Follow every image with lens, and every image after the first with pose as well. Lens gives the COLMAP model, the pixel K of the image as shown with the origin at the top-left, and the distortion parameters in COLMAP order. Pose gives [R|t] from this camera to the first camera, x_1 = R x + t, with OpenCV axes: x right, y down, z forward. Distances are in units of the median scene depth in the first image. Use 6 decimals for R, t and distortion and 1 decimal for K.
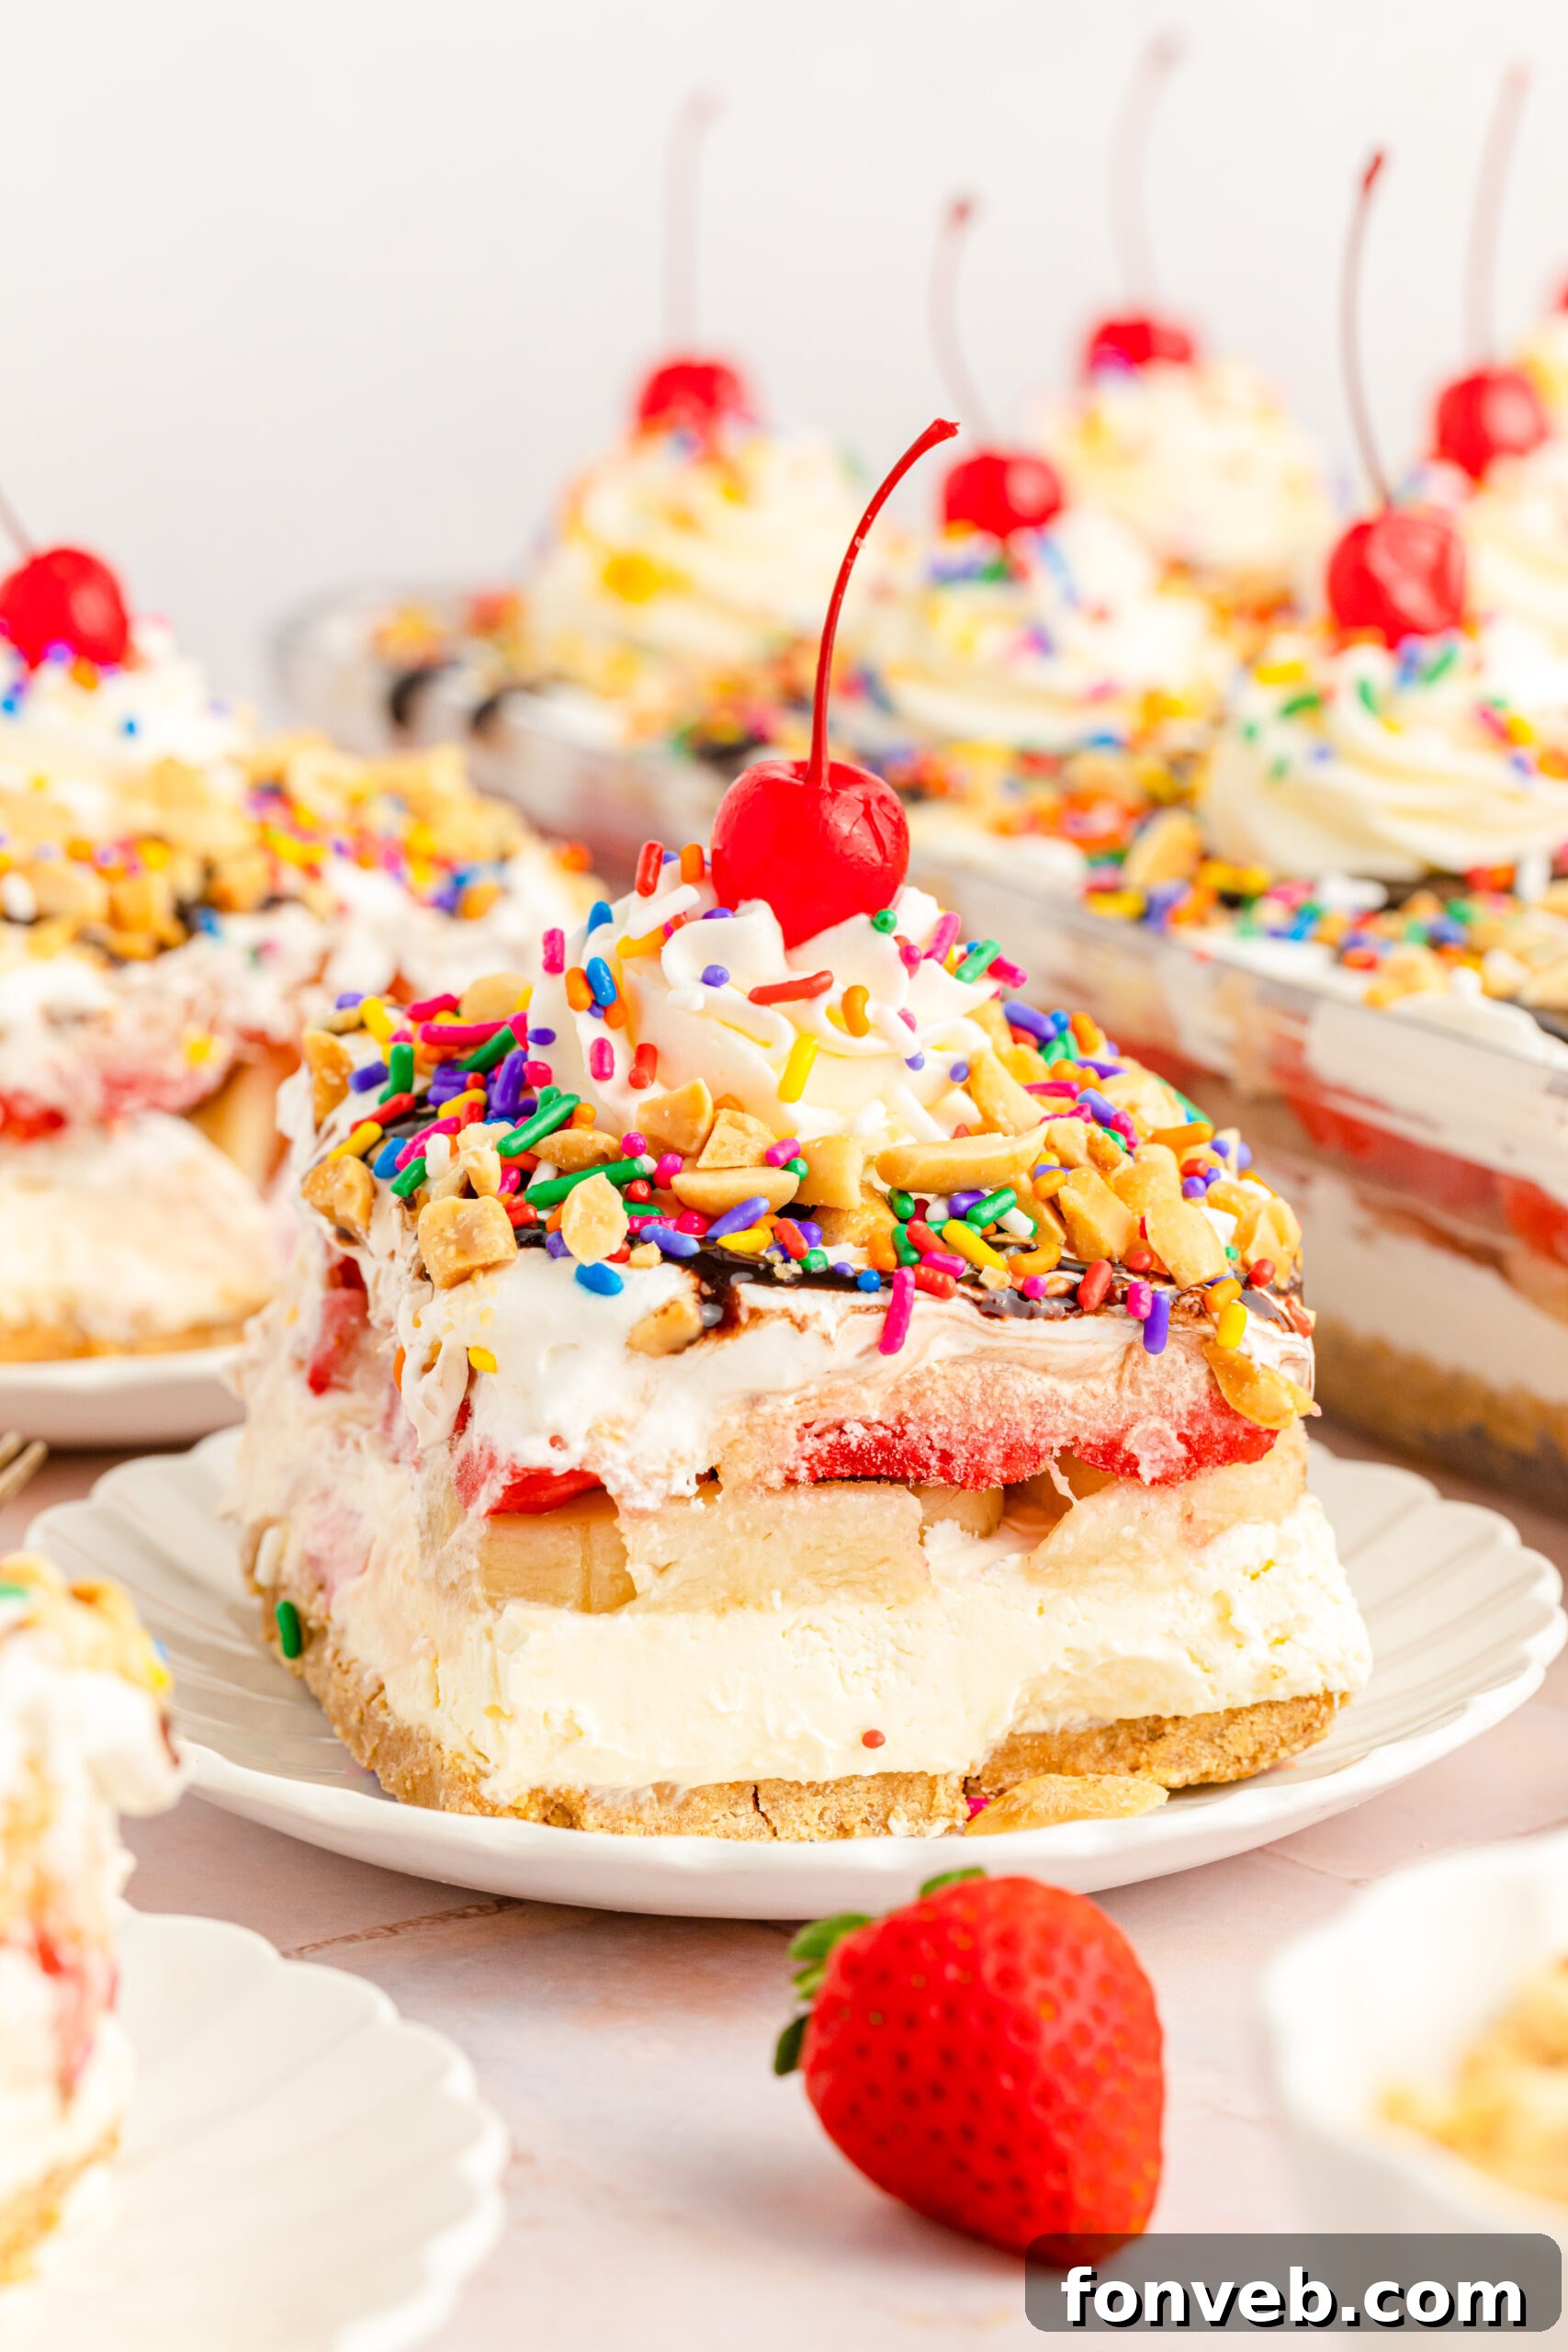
lens RADIAL K [[8351.0, 0, 784.0], [0, 8351.0, 1176.0], [0, 0, 1]] dist [0.389320, -0.922684]
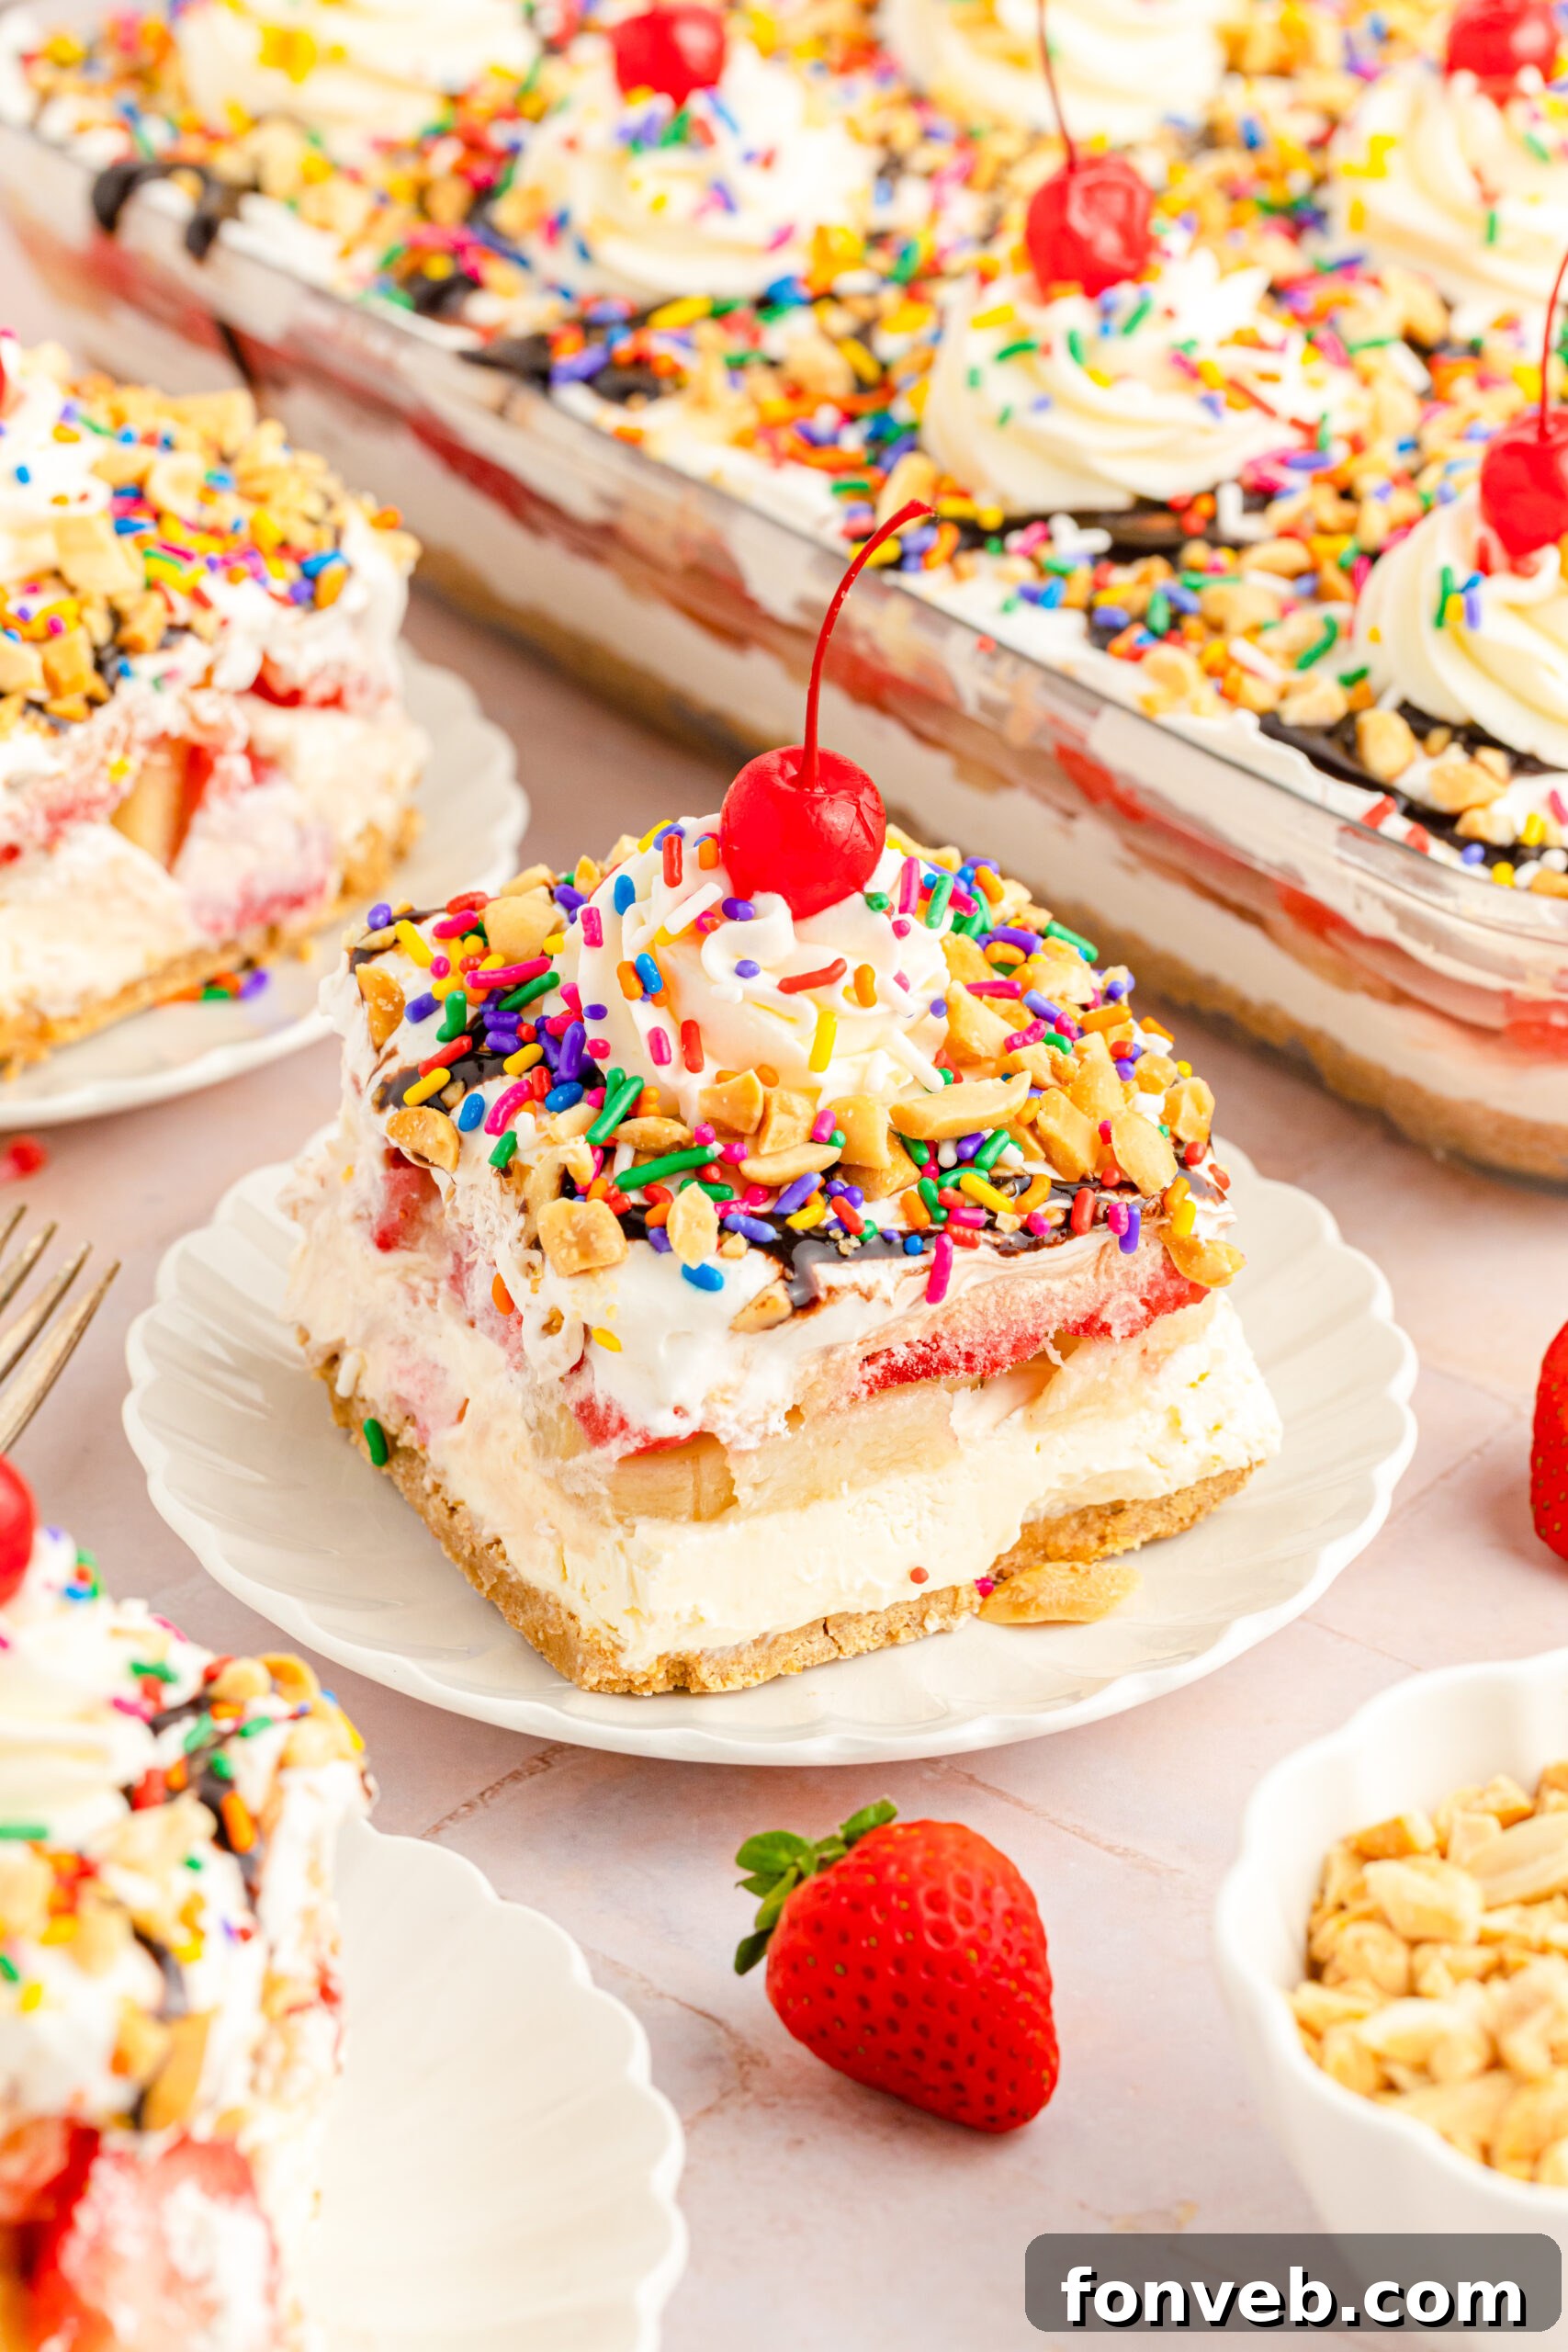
lens RADIAL K [[8351.0, 0, 784.0], [0, 8351.0, 1176.0], [0, 0, 1]] dist [0.389320, -0.922684]
pose [[0.980703, -0.099783, 0.168125, -0.210170], [0.040643, 0.945213, 0.323913, -0.388580], [-0.191235, -0.310829, 0.931029, -0.128910]]
